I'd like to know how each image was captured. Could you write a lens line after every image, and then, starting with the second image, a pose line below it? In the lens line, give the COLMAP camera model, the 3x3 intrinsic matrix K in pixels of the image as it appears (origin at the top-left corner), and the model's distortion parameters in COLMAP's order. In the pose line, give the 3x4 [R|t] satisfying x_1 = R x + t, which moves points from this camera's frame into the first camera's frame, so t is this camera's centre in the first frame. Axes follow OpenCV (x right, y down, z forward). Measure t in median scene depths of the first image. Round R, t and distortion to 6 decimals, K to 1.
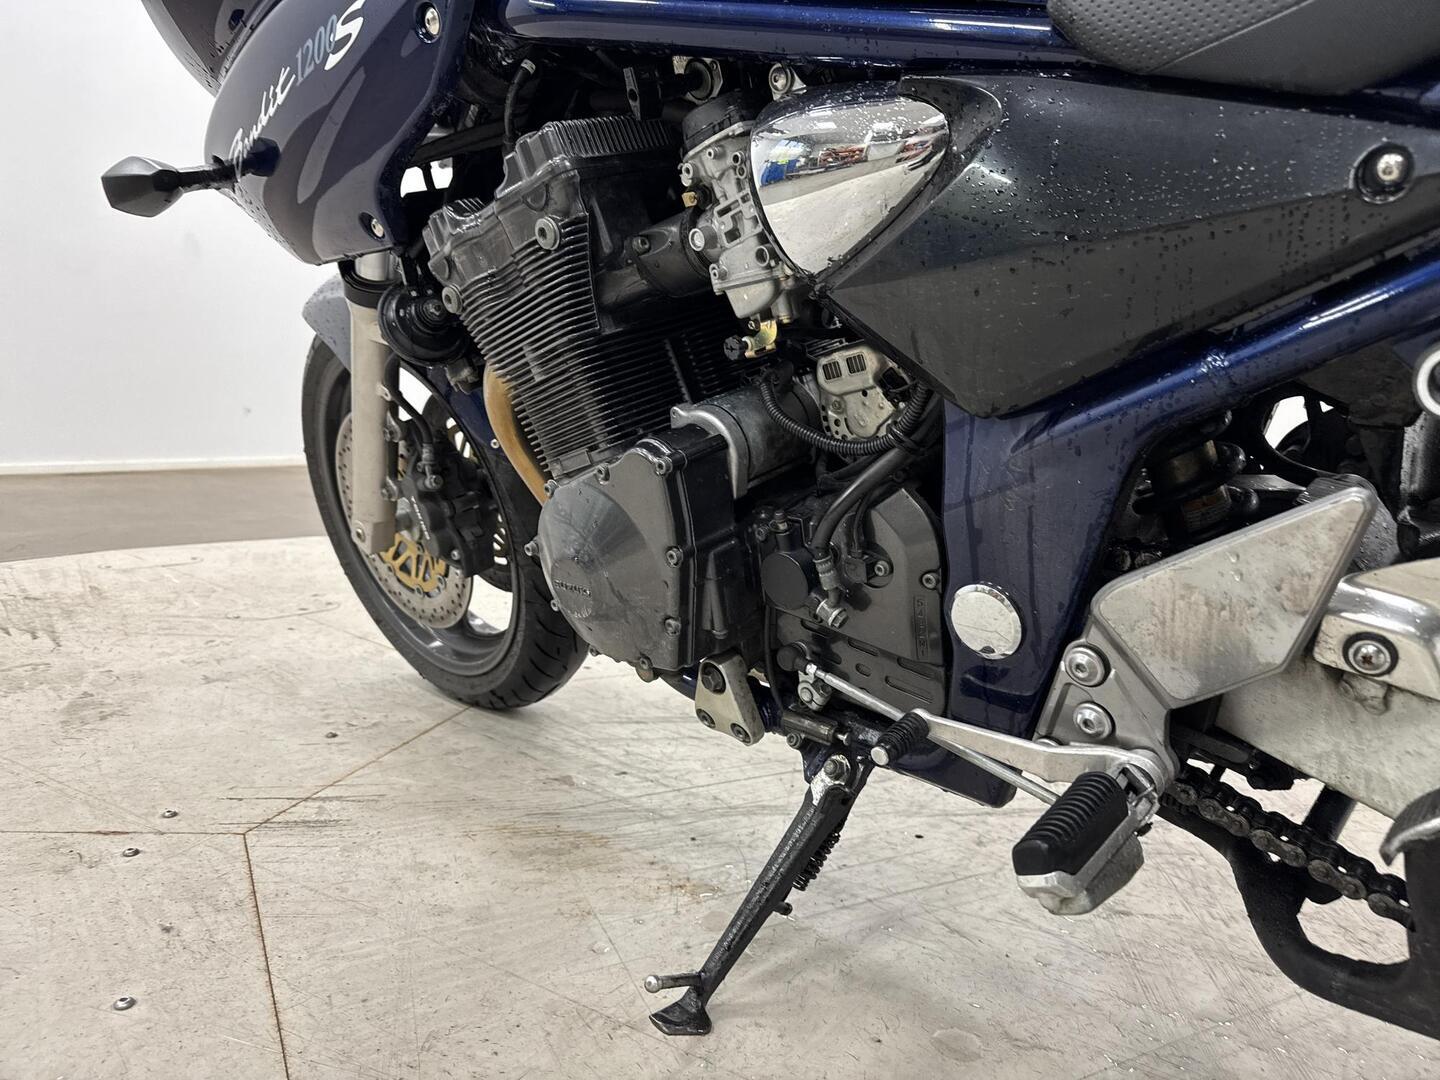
lens RADIAL K [[1005.1, 0, 715.0], [0, 1005.1, 507.9], [0, 0, 1]] dist [-0.007750, -0.004282]
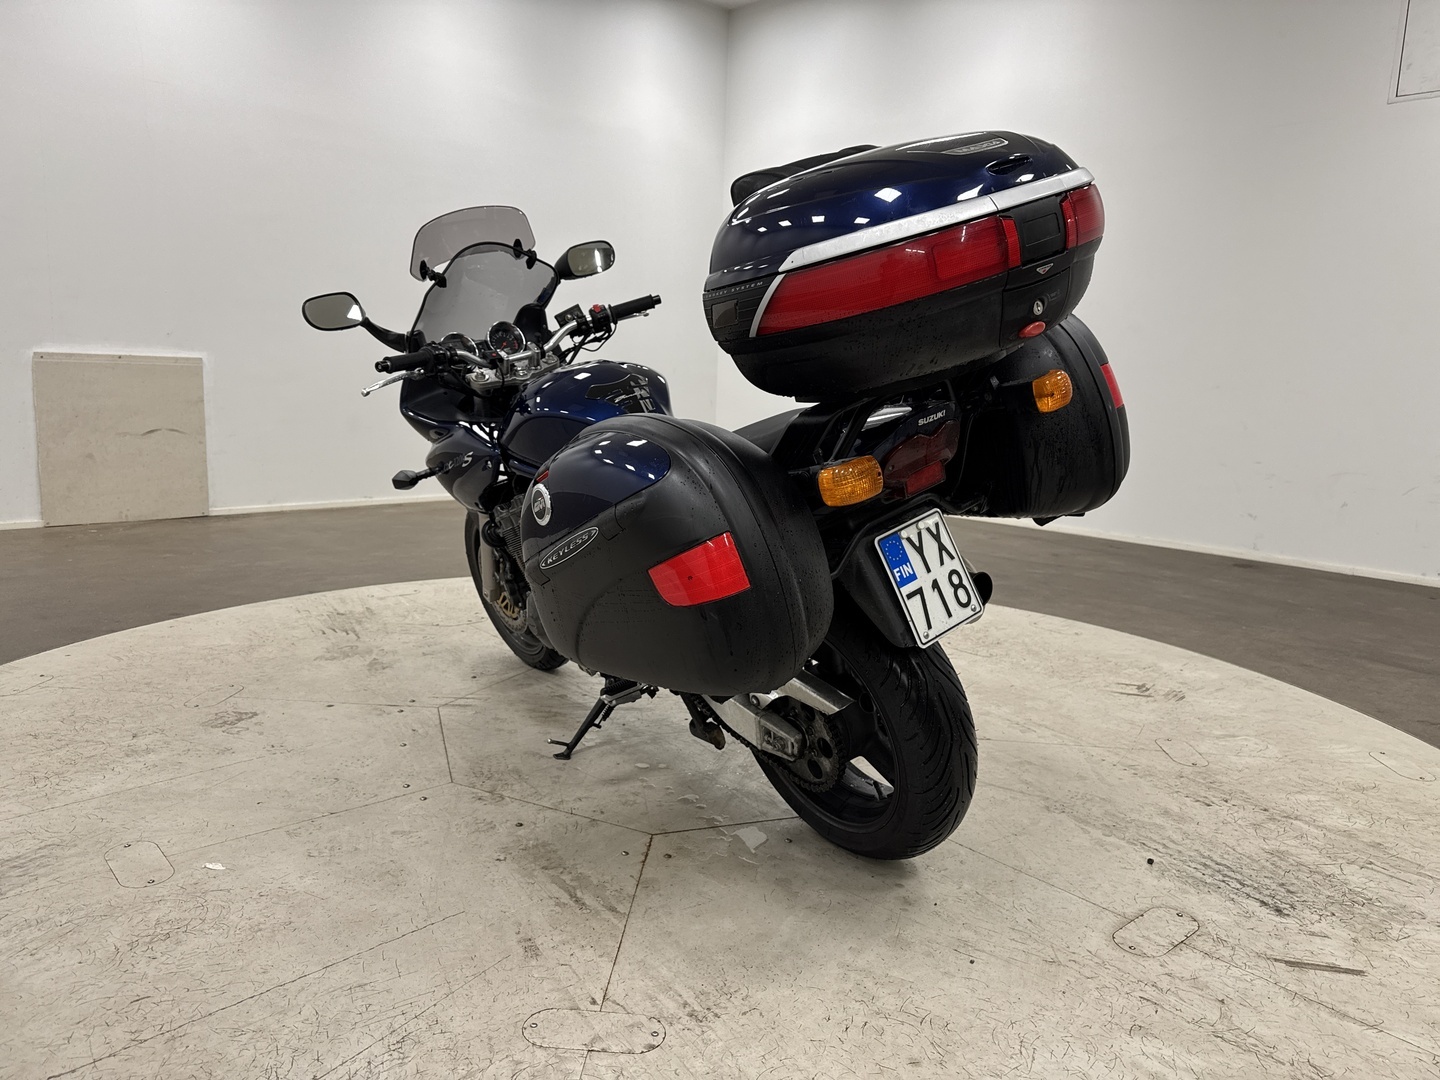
lens RADIAL K [[1032.0, 0, 719.0], [0, 1032.0, 521.3], [0, 0, 1]] dist [0.104917, -0.059312]
pose [[0.983117, 0.005476, -0.182894, 0.866474], [-0.002830, 0.999888, 0.014726, -0.248075], [0.182954, -0.013960, 0.983022, -1.784397]]
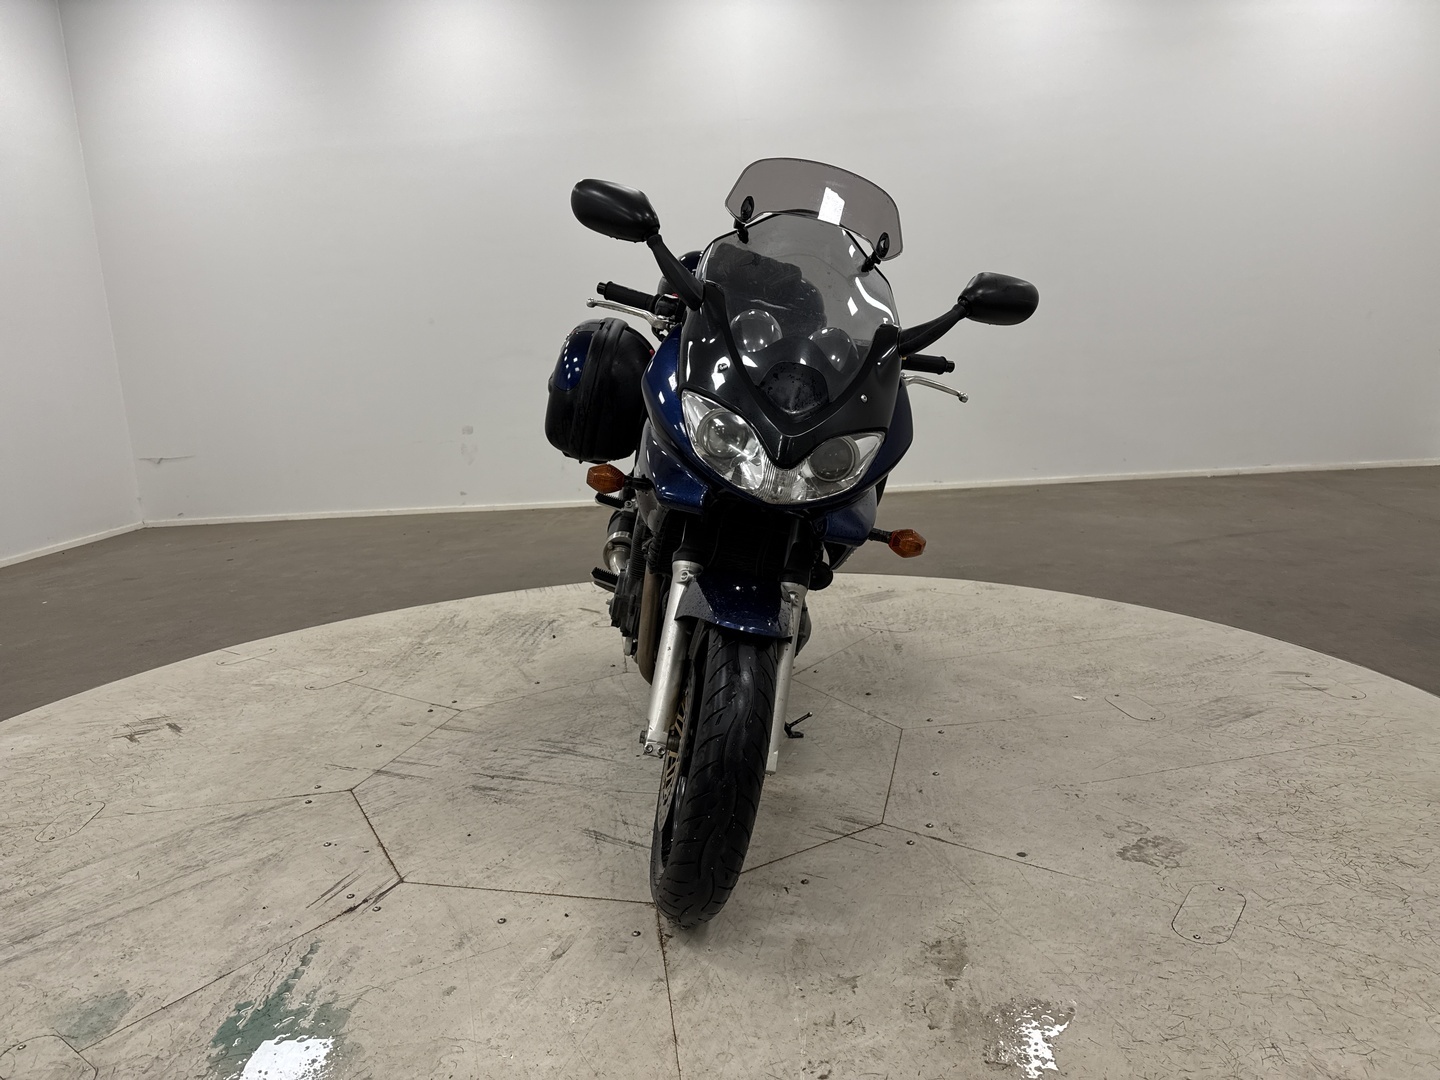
lens RADIAL K [[1005.1, 0, 715.0], [0, 1005.1, 507.9], [0, 0, 1]] dist [-0.007750, -0.004282]
pose [[-0.721194, -0.127499, 0.680898, -1.621179], [0.112304, 0.948395, 0.296538, -0.997389], [-0.683569, 0.290330, -0.669658, 2.542150]]
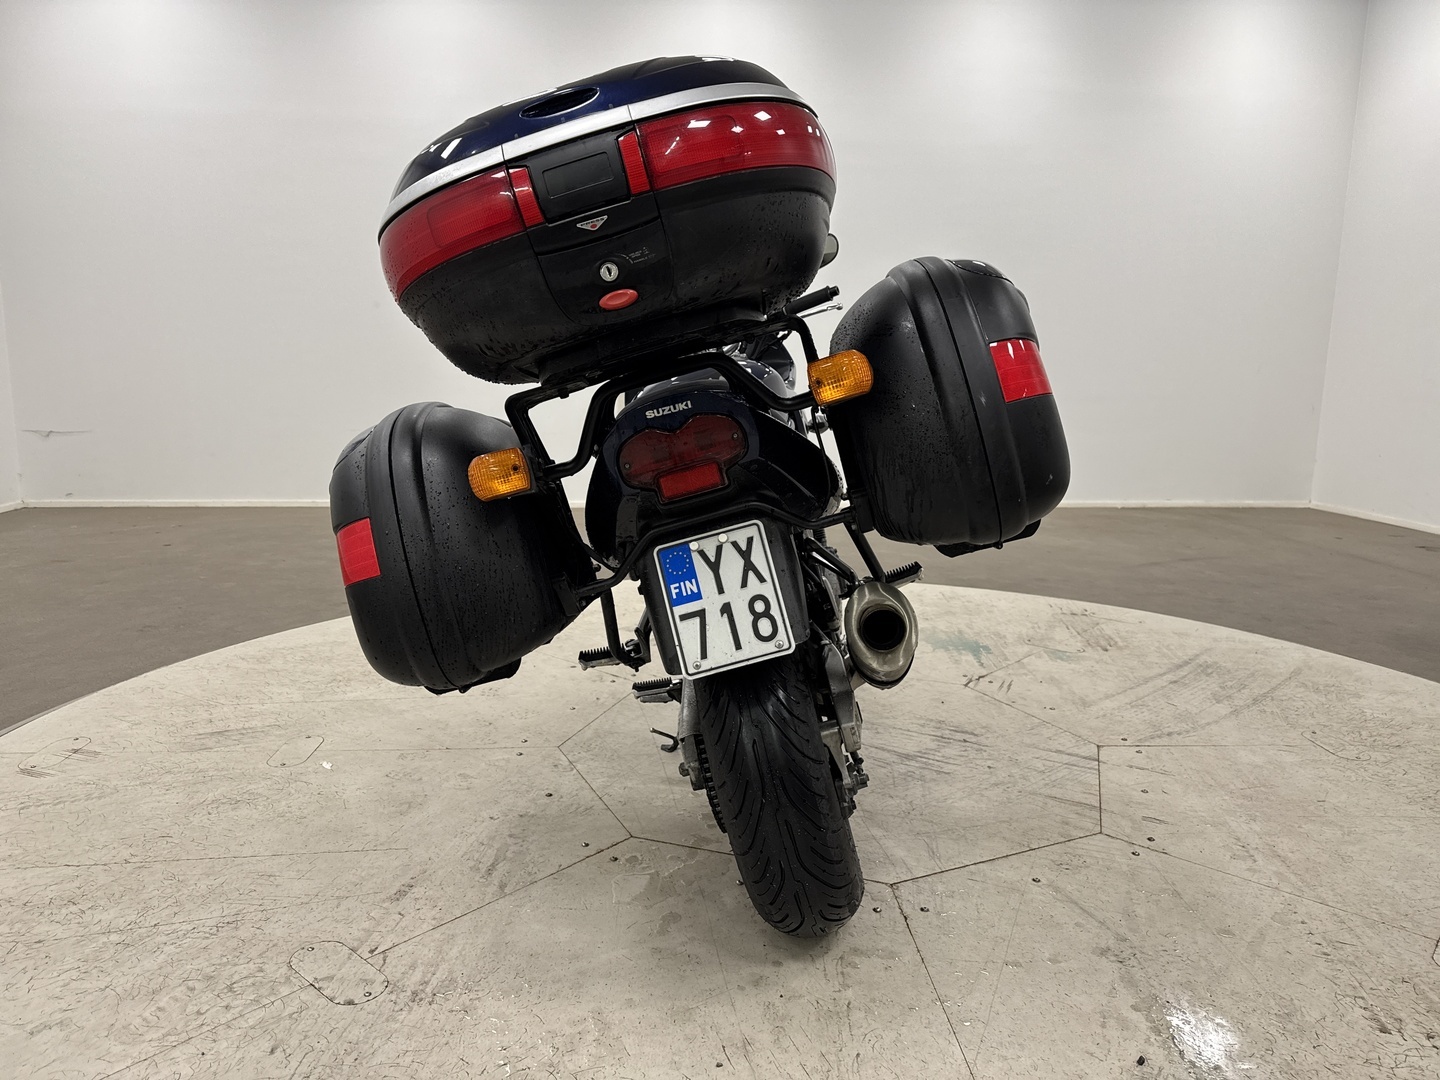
lens RADIAL K [[1026.1, 0, 720.0], [0, 1026.1, 540.0], [0, 0, 1]] dist [0.068577, -0.003358]
pose [[0.660879, 0.082114, -0.745987, 2.049483], [-0.070249, 0.996401, 0.047444, -0.285288], [0.747198, 0.021050, 0.664268, -0.932924]]
